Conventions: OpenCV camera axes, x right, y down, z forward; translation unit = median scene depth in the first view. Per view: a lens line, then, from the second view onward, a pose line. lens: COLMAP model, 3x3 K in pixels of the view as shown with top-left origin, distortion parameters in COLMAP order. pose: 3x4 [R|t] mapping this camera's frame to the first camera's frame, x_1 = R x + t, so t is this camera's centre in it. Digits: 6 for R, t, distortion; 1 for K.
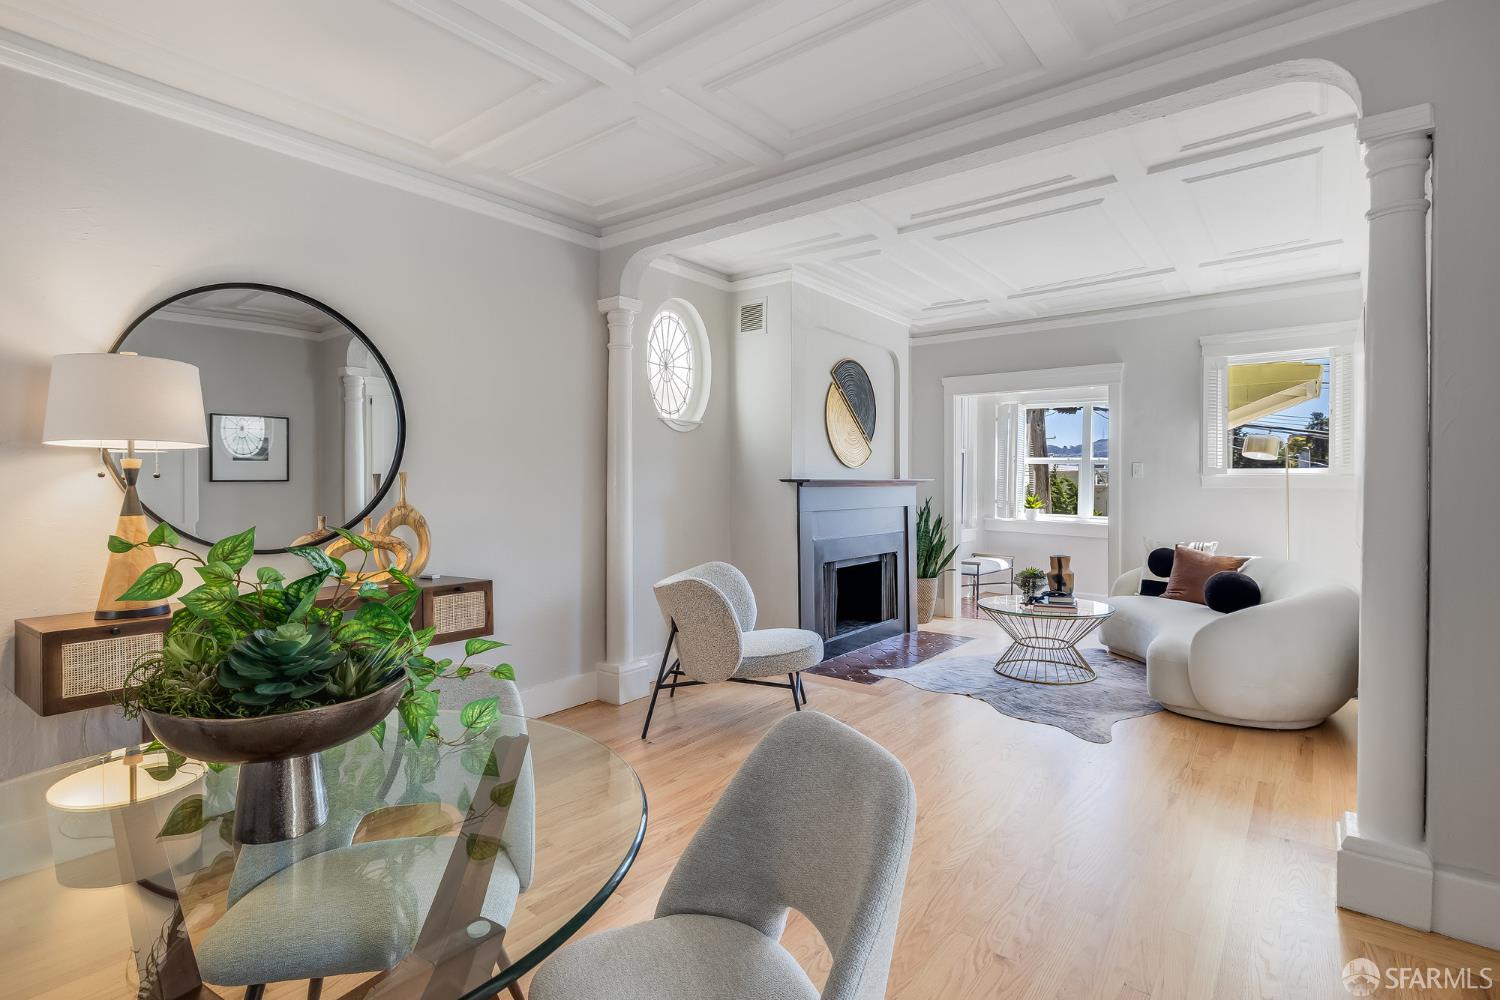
lens RADIAL K [[736.9, 0, 749.4], [0, 736.9, 484.3], [0, 0, 1]] dist [-0.000458, -0.000037]
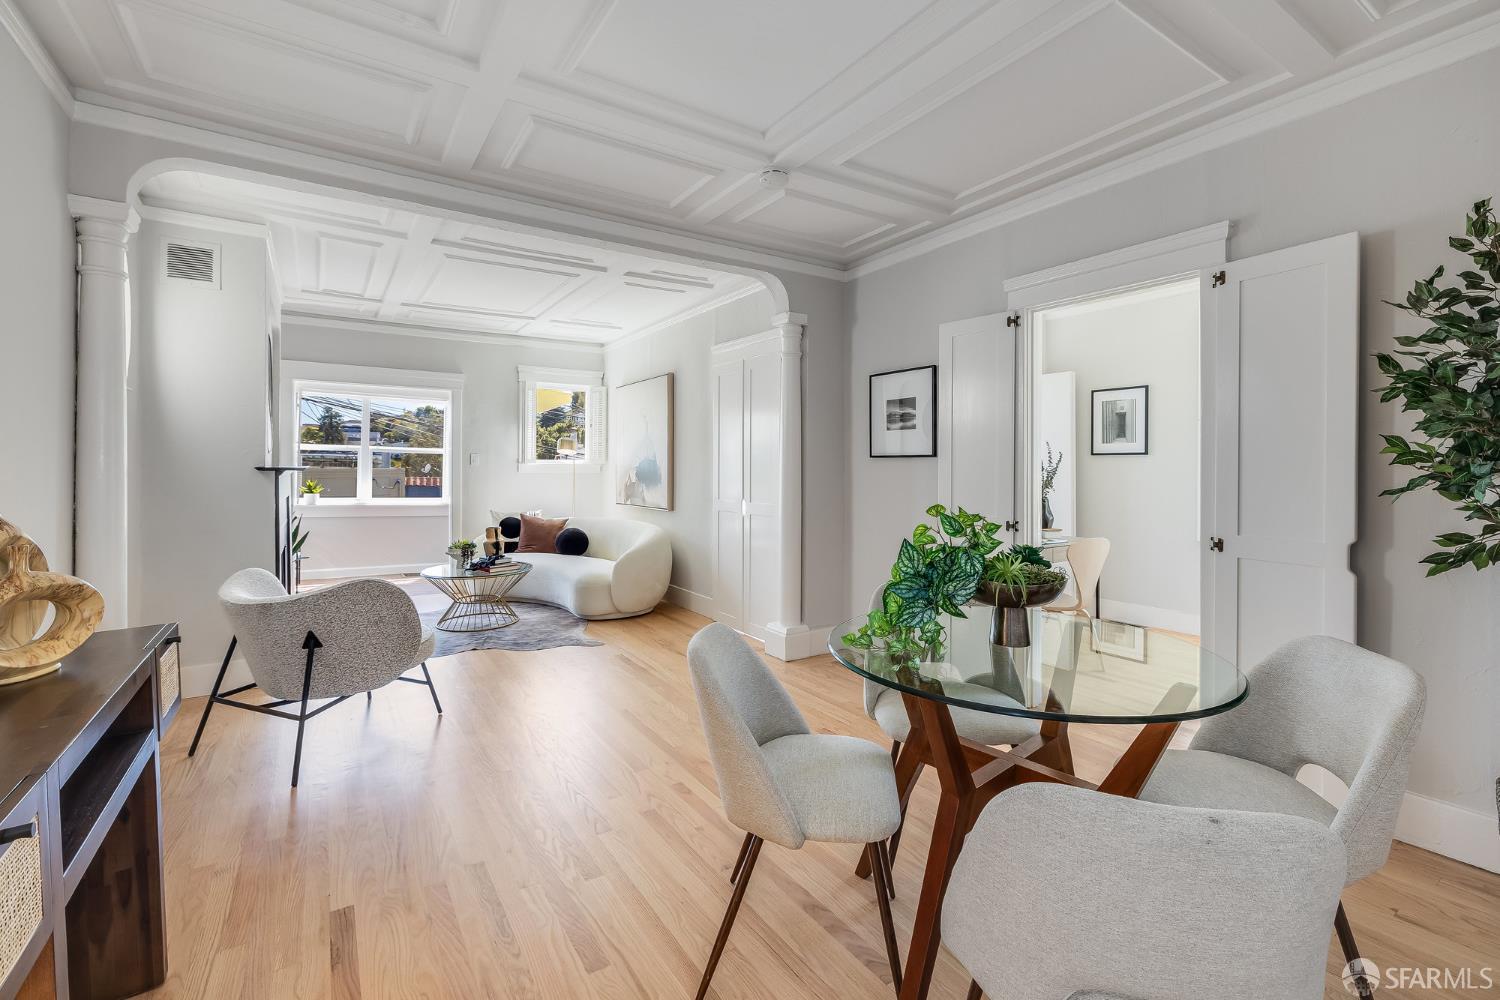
lens RADIAL K [[668.5, 0, 747.8], [0, 668.5, 471.5], [0, 0, 1]] dist [0.001035, -0.000018]
pose [[0.310927, -0.005895, 0.950415, -0.504303], [-0.001649, 0.999976, 0.006742, -0.007577], [-0.950432, -0.003663, 0.310910, 0.205839]]
